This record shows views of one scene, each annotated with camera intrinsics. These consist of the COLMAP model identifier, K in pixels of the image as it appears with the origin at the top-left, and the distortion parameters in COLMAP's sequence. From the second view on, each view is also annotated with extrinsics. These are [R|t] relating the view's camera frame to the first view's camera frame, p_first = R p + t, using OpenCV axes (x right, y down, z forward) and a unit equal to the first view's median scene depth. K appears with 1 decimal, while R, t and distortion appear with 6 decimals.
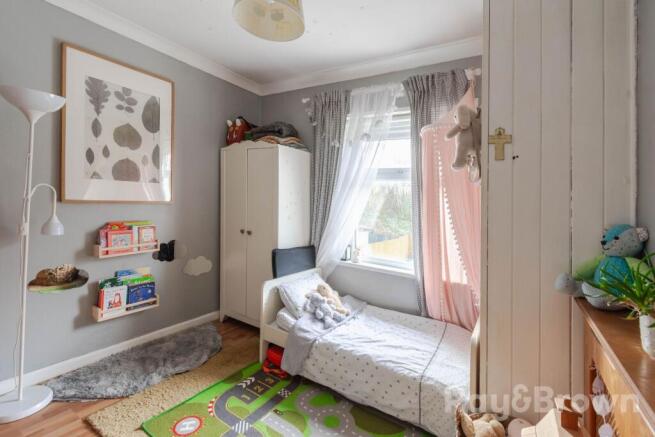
lens RADIAL K [[294.2, 0, 350.6], [0, 294.2, 228.0], [0, 0, 1]] dist [-0.001876, -0.000671]
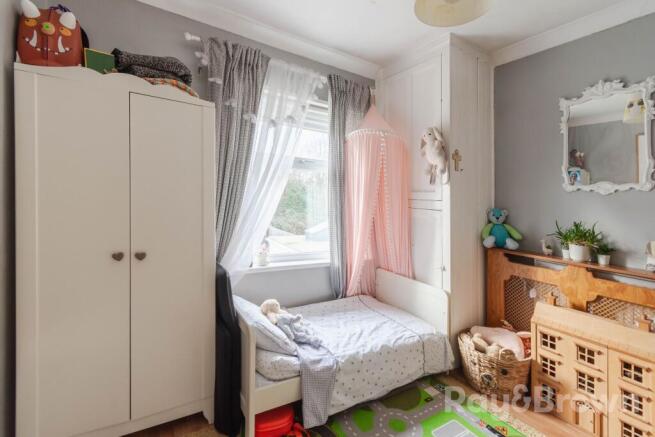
lens RADIAL K [[291.1, 0, 316.4], [0, 291.1, 208.4], [0, 0, 1]] dist [0.001756, -0.000001]
pose [[0.483216, -0.060113, 0.873435, -0.790139], [0.053792, 0.997794, 0.038913, -0.086865], [-0.873847, 0.028181, 0.485383, 0.593740]]
